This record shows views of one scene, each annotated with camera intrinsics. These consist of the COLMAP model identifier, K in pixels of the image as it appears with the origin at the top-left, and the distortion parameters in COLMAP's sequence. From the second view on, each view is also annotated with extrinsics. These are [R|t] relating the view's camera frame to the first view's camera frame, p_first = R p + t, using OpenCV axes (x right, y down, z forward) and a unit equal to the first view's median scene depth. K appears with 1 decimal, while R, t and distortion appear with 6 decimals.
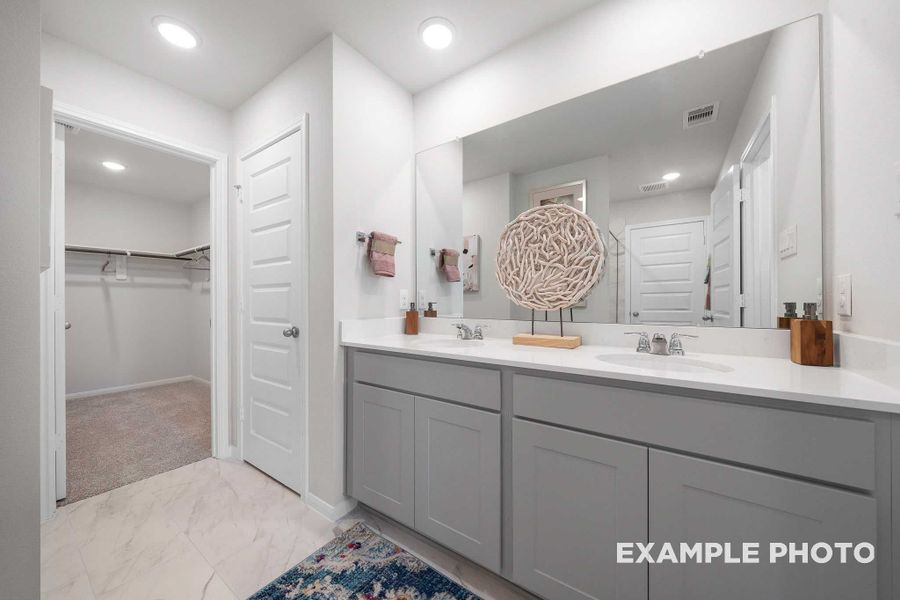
lens RADIAL K [[316.4, 0, 446.4], [0, 316.4, 302.0], [0, 0, 1]] dist [-0.000201, -0.000049]
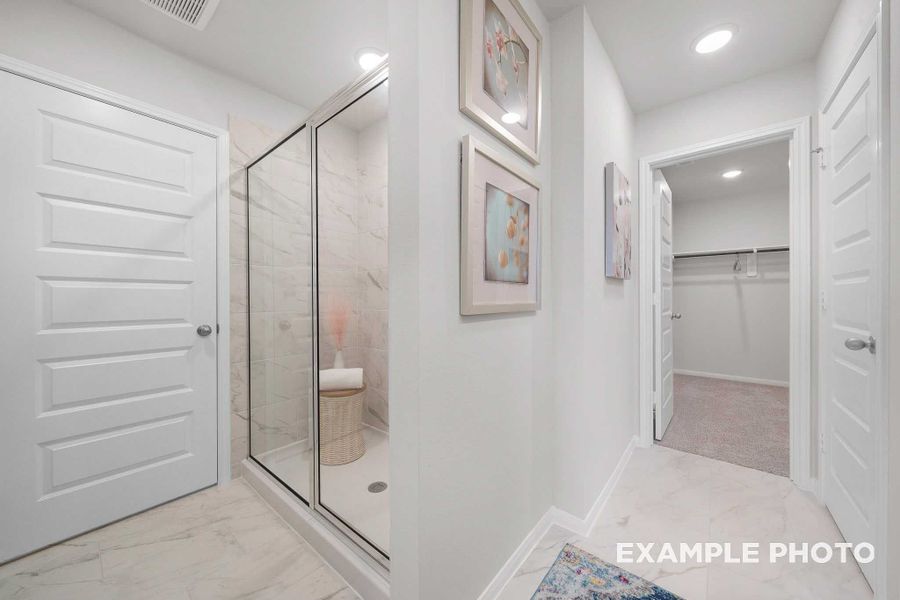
lens RADIAL K [[316.4, 0, 446.4], [0, 316.4, 302.0], [0, 0, 1]] dist [-0.000201, -0.000049]
pose [[-0.087834, 0.013106, -0.996049, 0.192480], [0.001863, 0.999914, 0.012992, -0.002640], [0.996133, -0.000715, -0.087851, 0.149250]]
